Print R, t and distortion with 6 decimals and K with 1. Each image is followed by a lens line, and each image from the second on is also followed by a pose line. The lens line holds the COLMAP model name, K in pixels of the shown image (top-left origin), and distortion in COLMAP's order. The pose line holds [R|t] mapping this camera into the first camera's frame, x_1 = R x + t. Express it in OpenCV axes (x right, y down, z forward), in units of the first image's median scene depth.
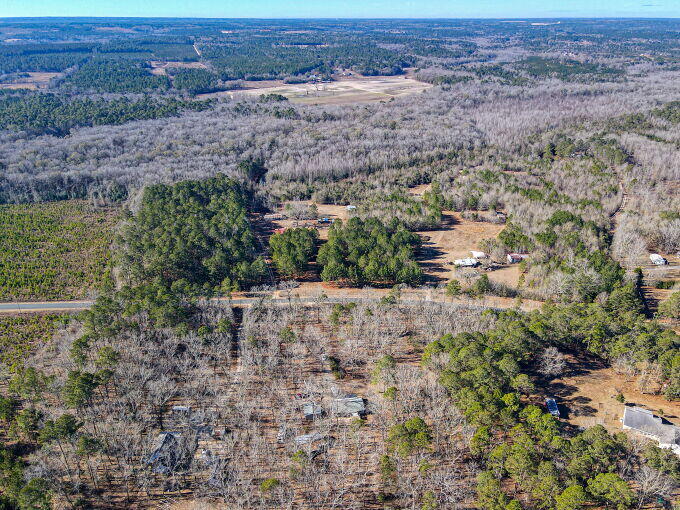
lens RADIAL K [[521.2, 0, 336.8], [0, 521.2, 255.6], [0, 0, 1]] dist [0.035341, 0.001694]
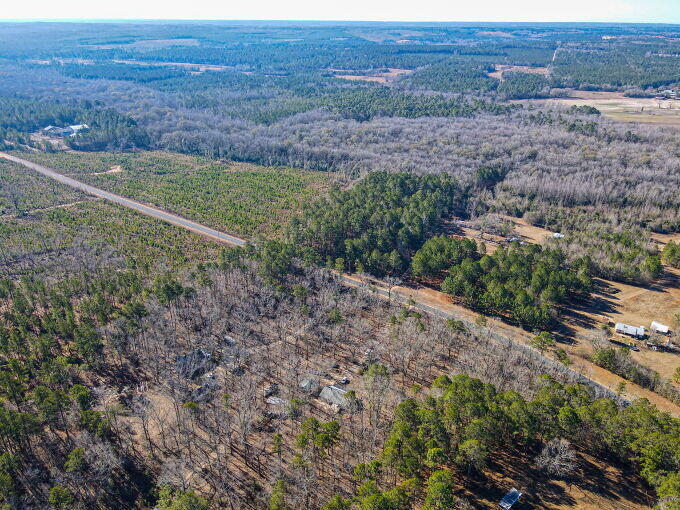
lens RADIAL K [[515.9, 0, 340.0], [0, 515.9, 255.0], [0, 0, 1]] dist [0.041735, -0.000480]
pose [[0.781156, 0.273056, -0.561458, 0.202095], [-0.276101, 0.957658, 0.081602, -0.024802], [0.559967, 0.091275, 0.823472, 0.053611]]
